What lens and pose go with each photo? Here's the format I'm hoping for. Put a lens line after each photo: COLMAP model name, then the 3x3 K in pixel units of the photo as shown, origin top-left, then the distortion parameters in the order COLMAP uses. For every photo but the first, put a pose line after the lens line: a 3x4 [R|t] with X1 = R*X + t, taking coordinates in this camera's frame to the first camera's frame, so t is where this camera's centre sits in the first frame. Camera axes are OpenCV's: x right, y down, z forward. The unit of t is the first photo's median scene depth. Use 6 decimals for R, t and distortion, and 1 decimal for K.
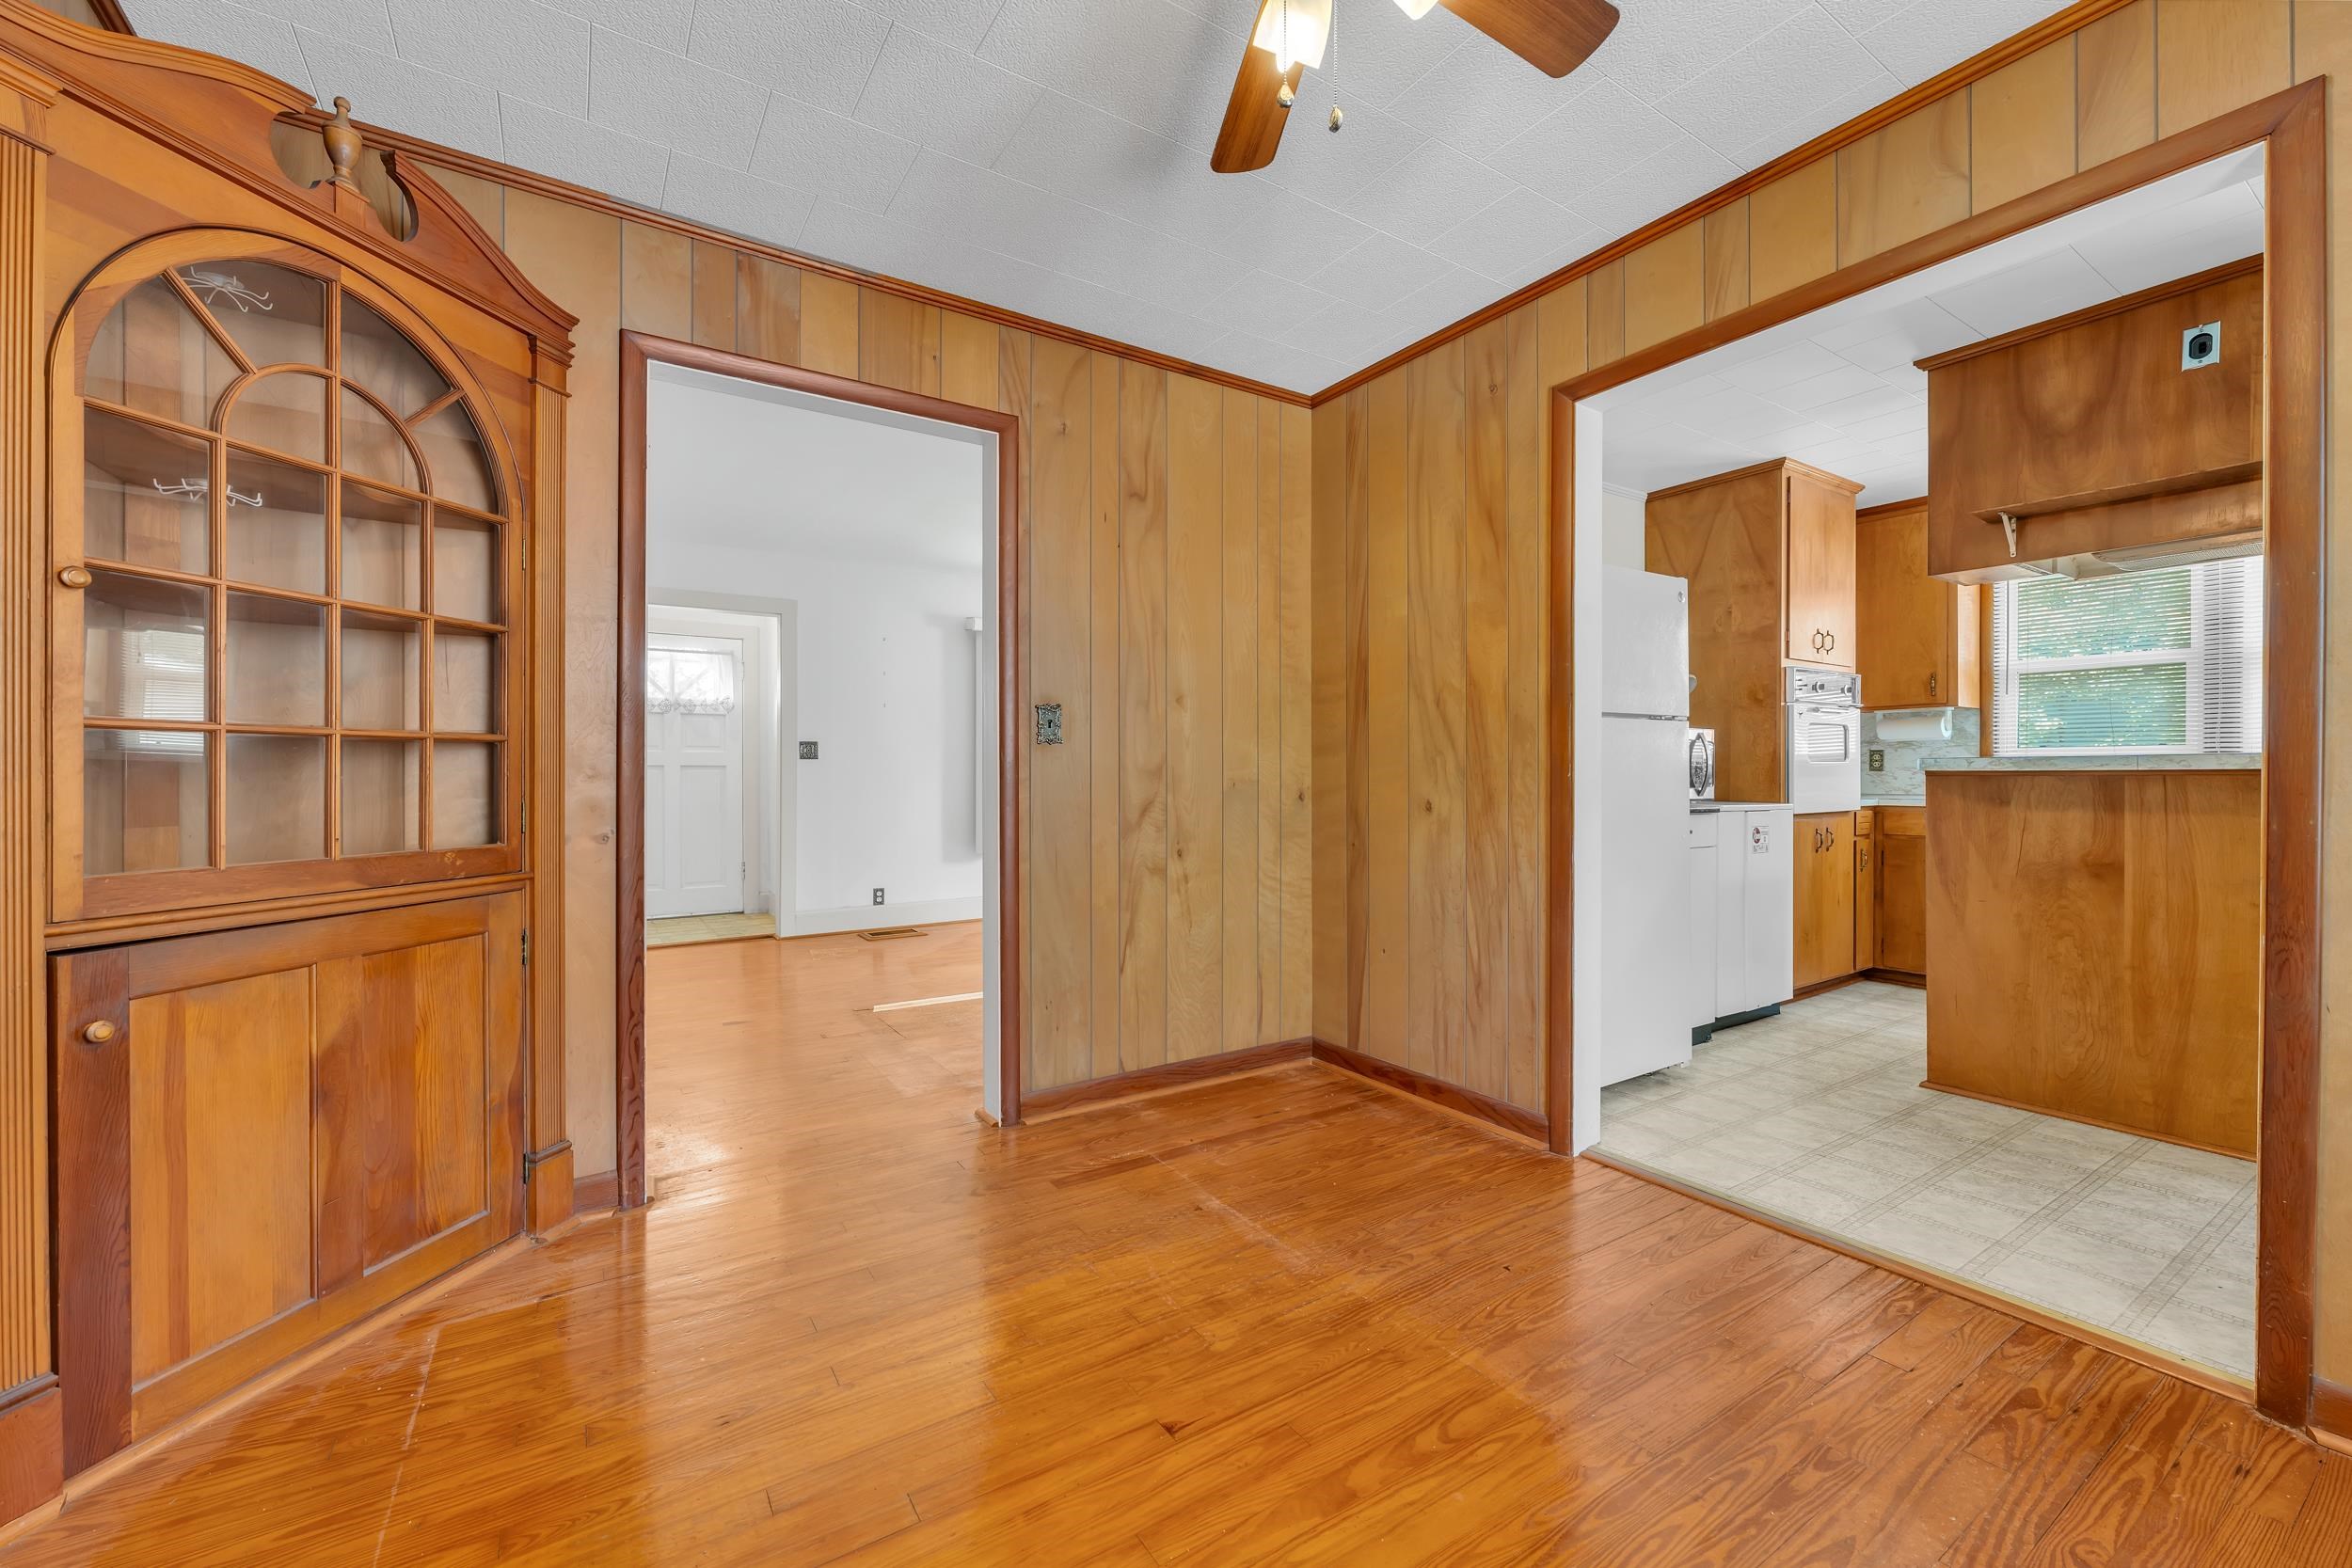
lens RADIAL K [[932.3, 0, 1177.3], [0, 932.3, 774.6], [0, 0, 1]] dist [0.004291, 0.000204]
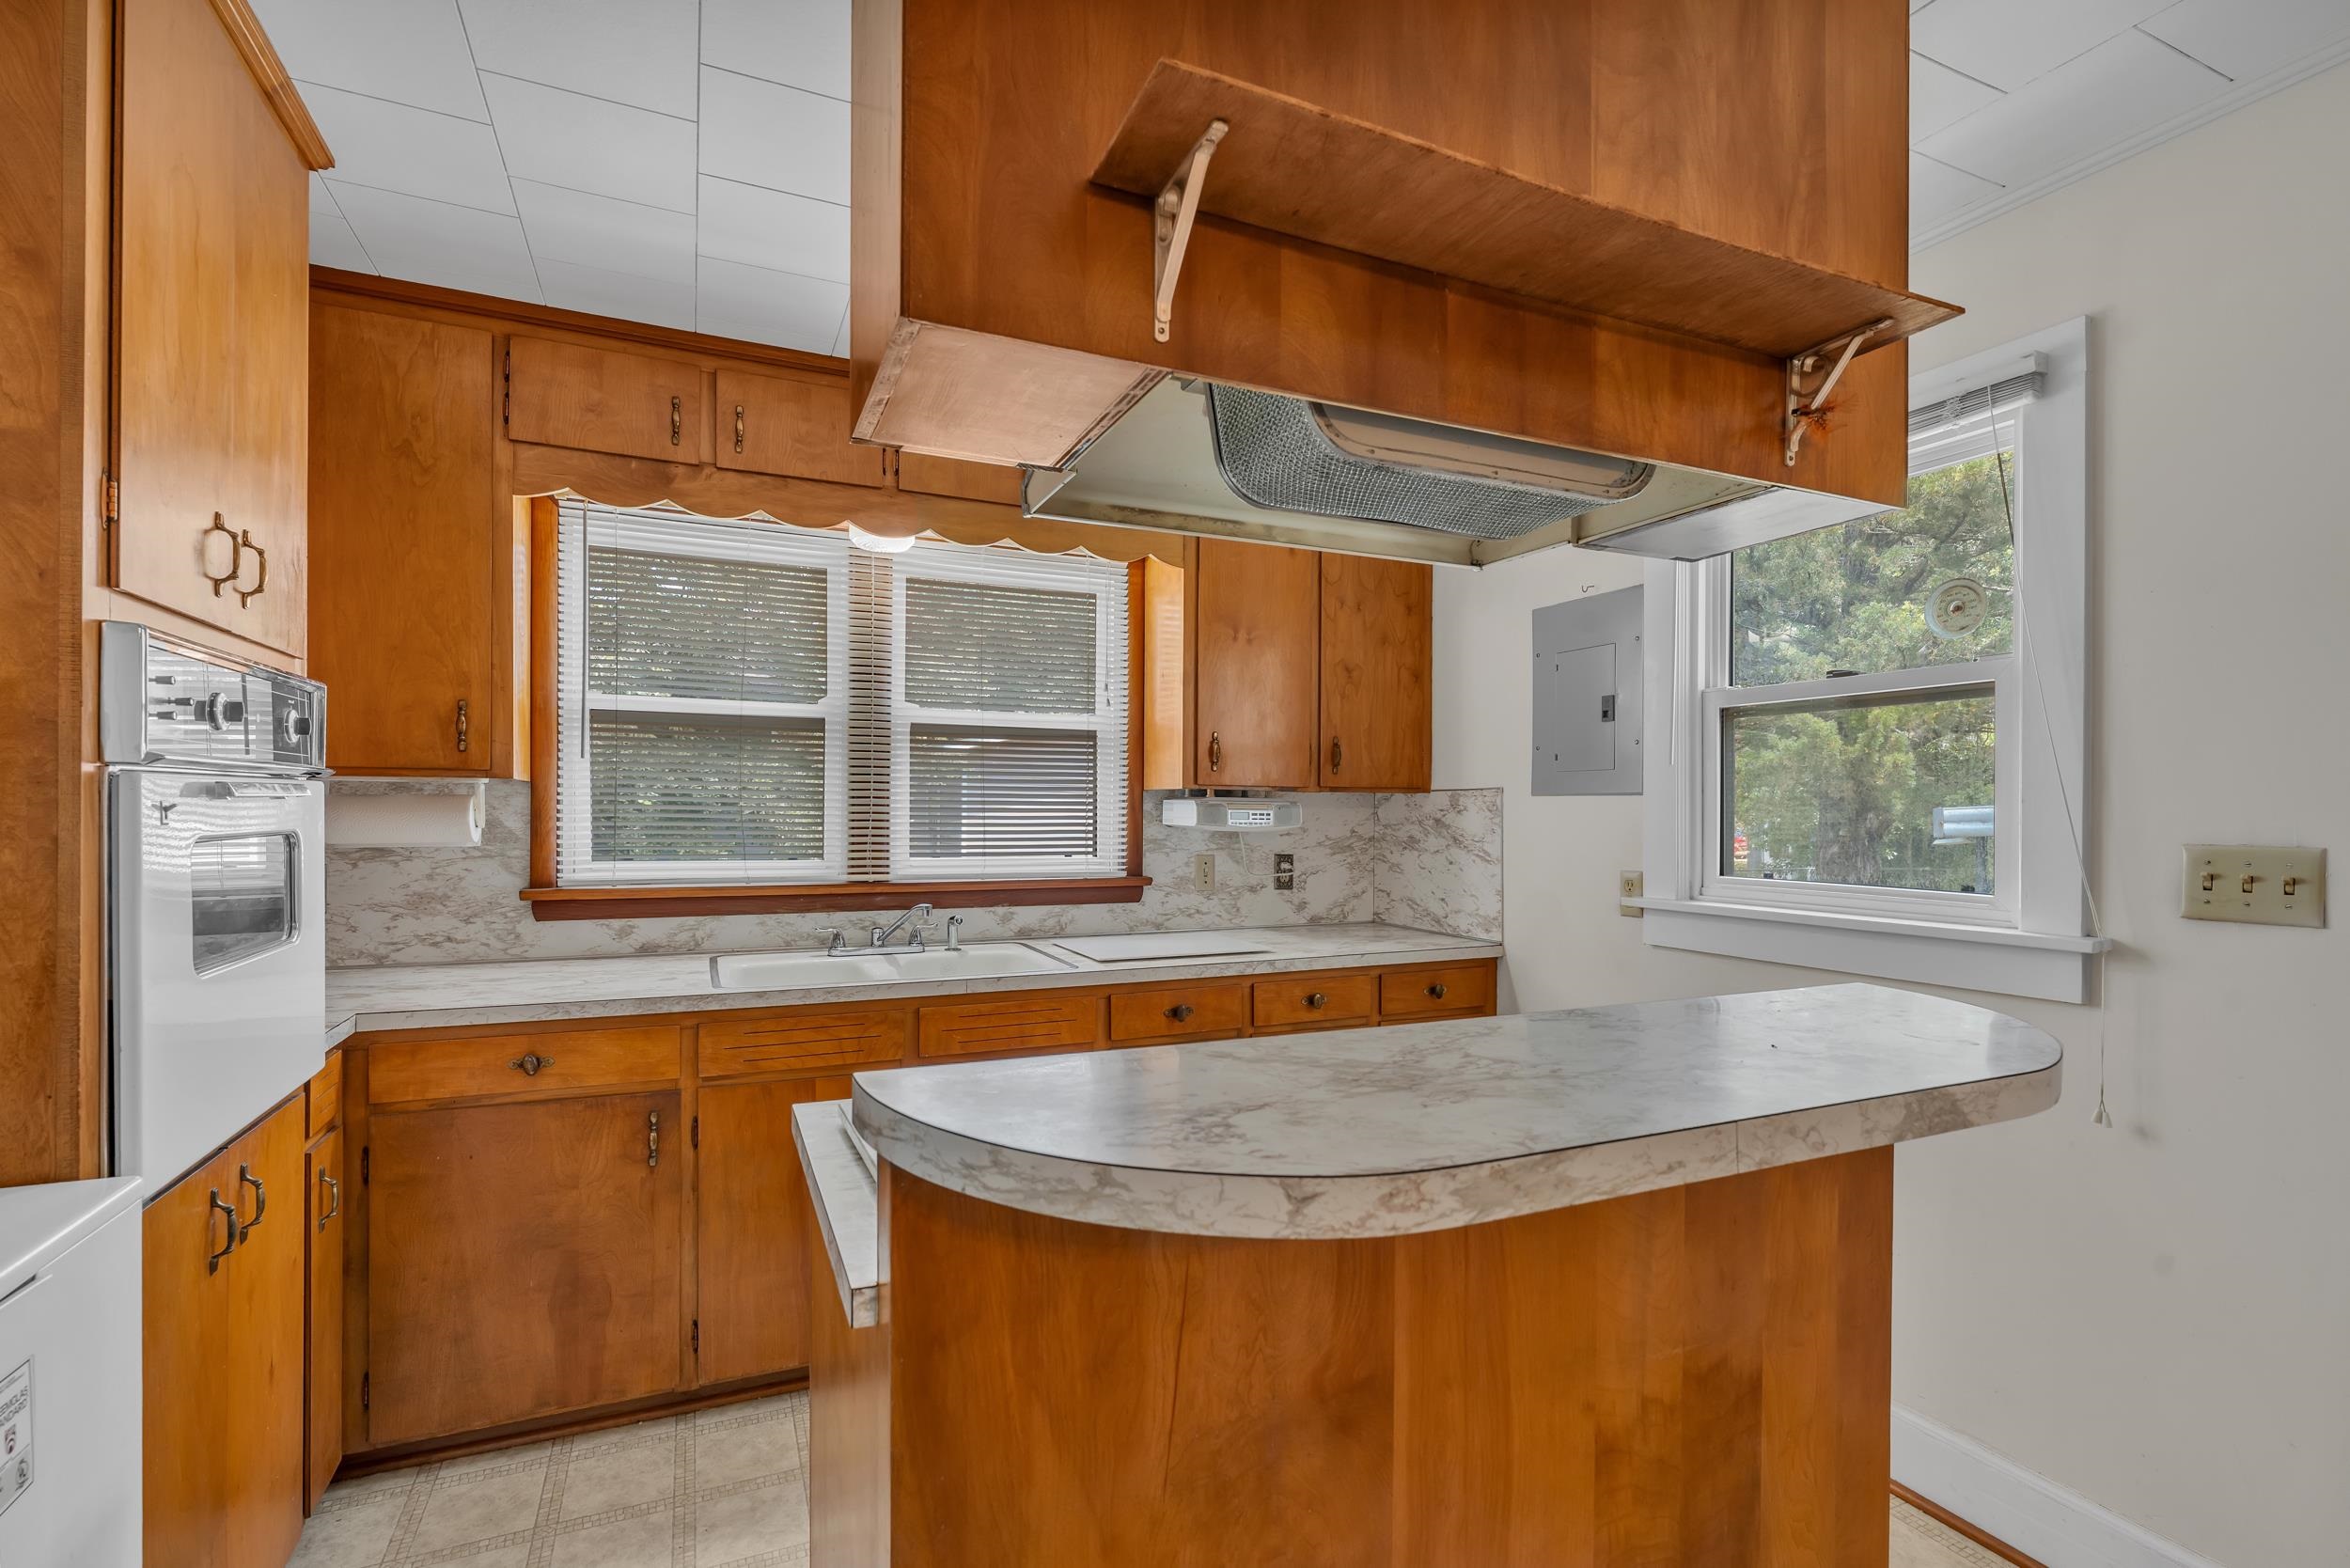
lens RADIAL K [[1069.4, 0, 1165.6], [0, 1069.4, 815.6], [0, 0, 1]] dist [-0.005485, -0.000386]
pose [[0.156083, -0.001977, 0.987742, 0.403112], [-0.007899, 0.999964, 0.003249, -0.064307], [-0.987712, -0.008310, 0.156061, 0.656116]]
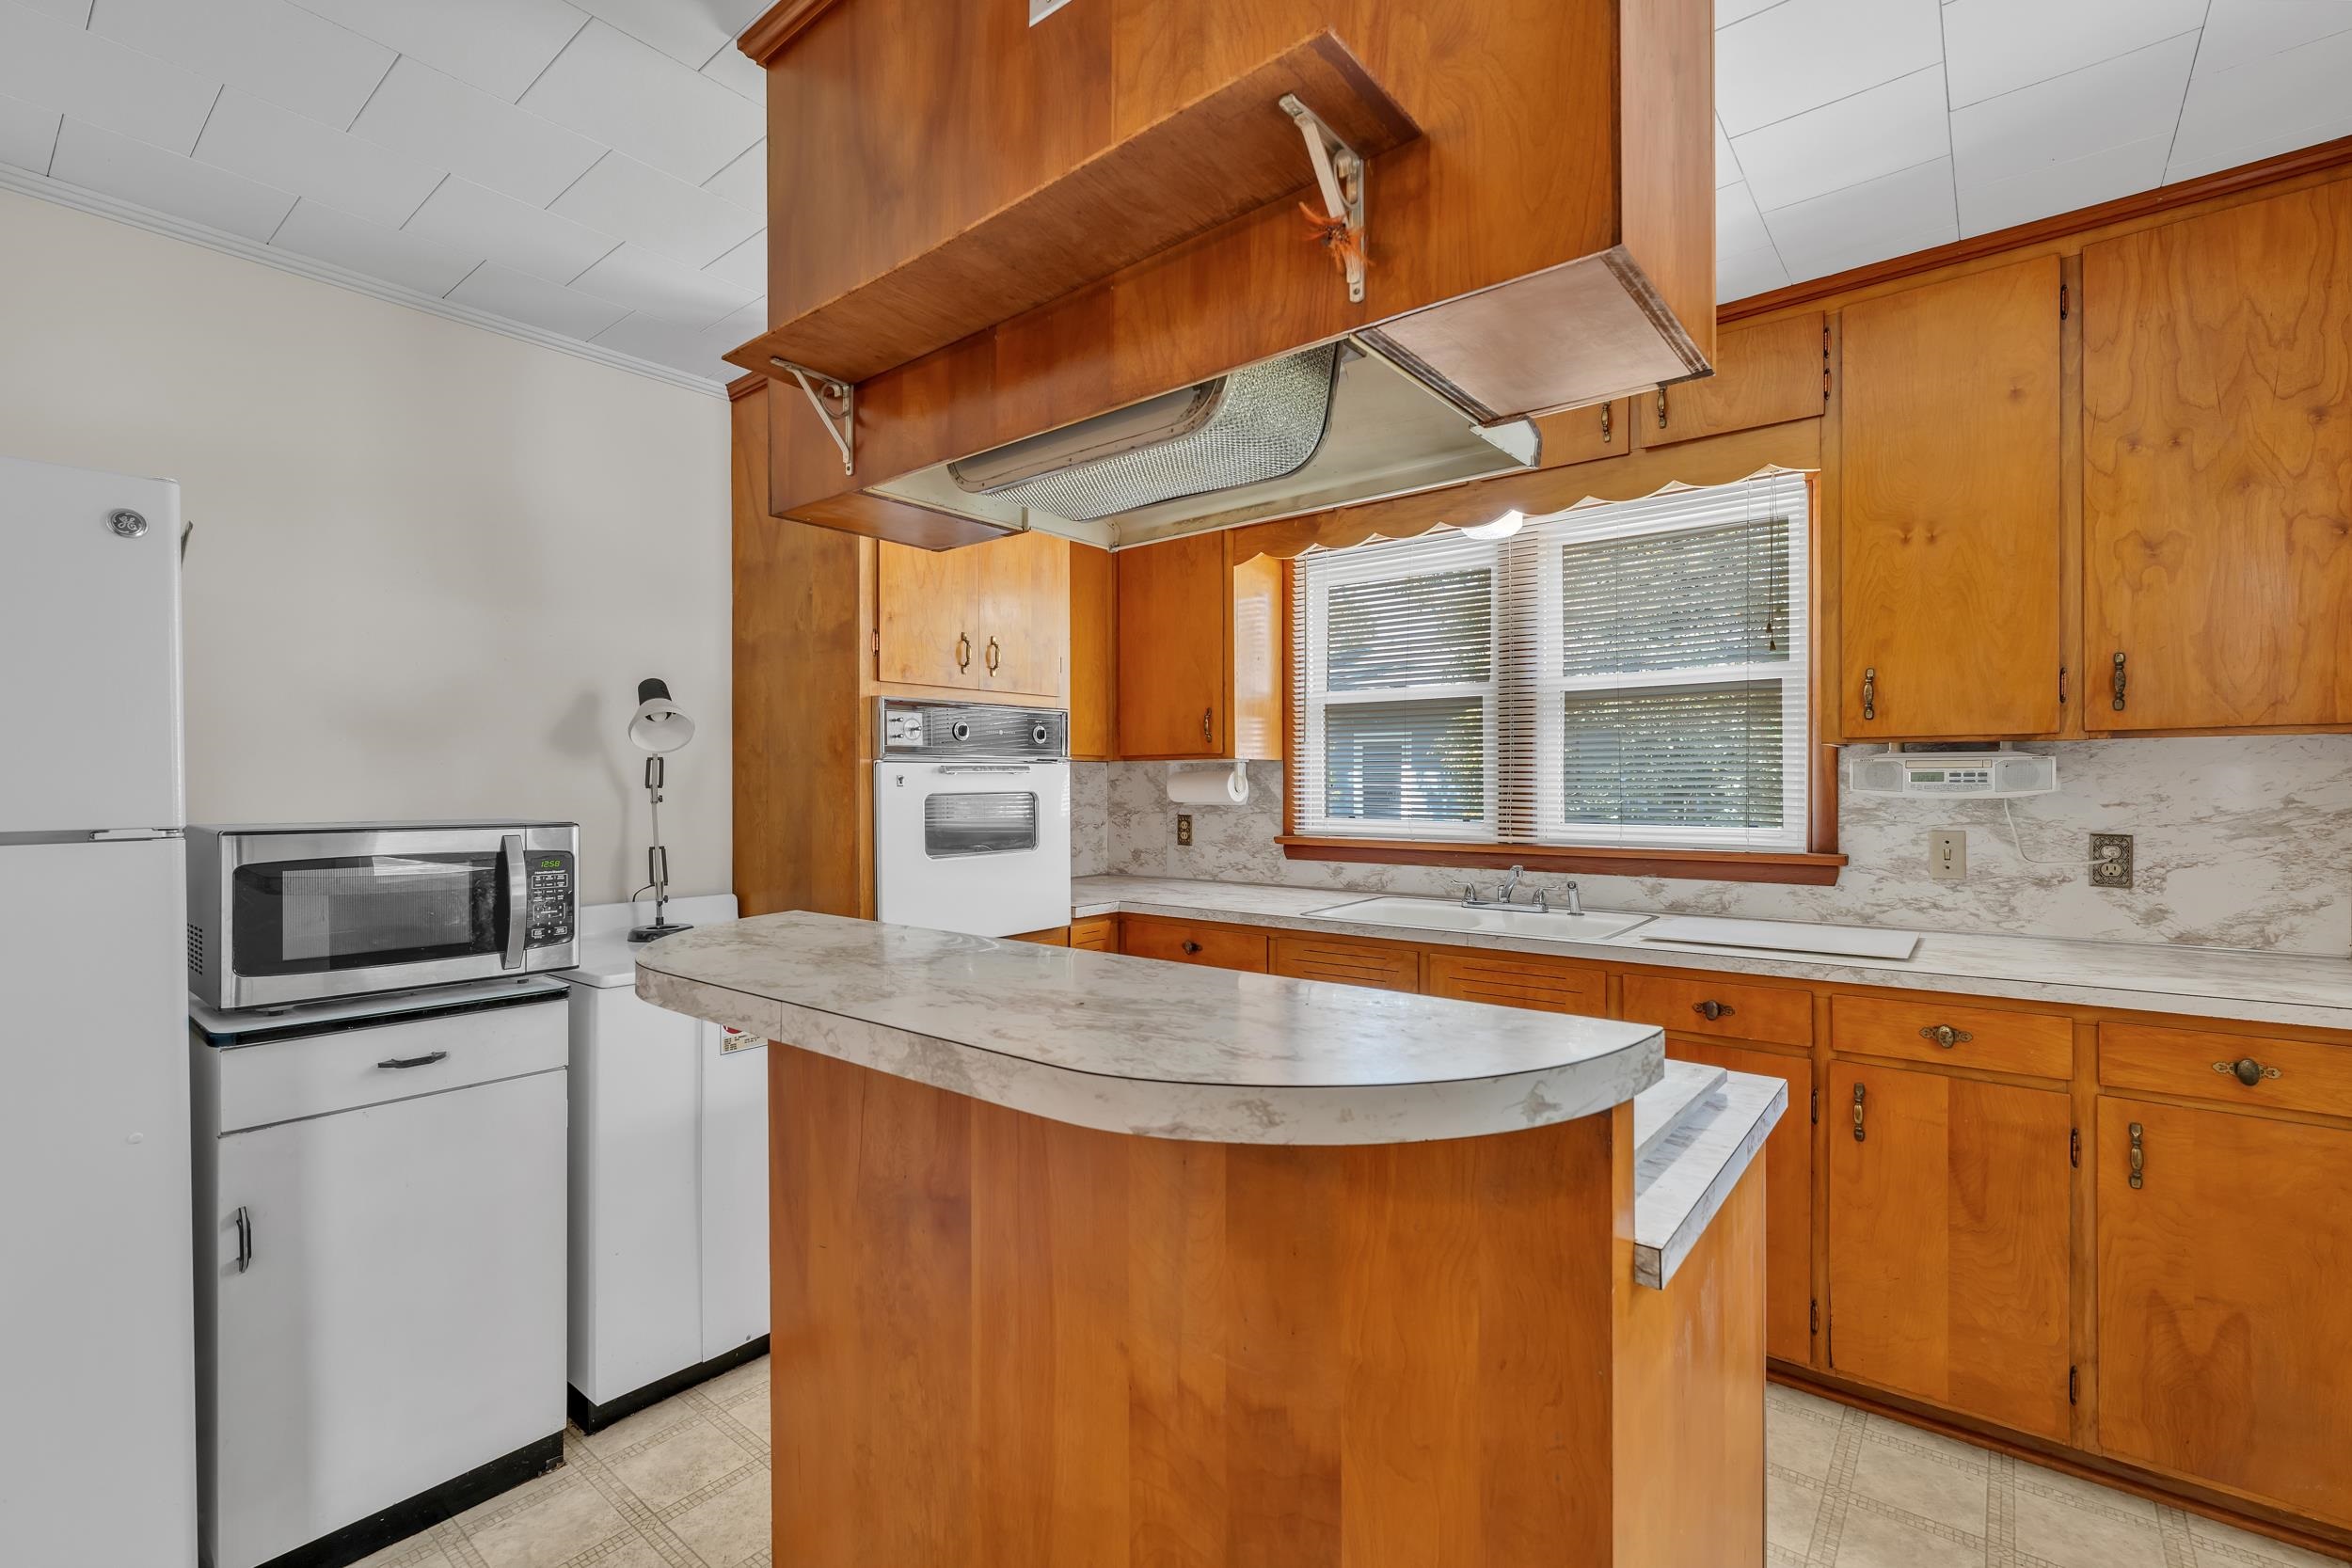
lens RADIAL K [[1026.1, 0, 1176.0], [0, 1026.1, 784.0], [0, 0, 1]] dist [-0.002245, -0.000314]
pose [[0.950011, -0.003170, 0.312201, 0.612878], [0.003105, 0.999995, 0.000706, -0.060178], [-0.312202, 0.000299, 0.950016, 0.341915]]
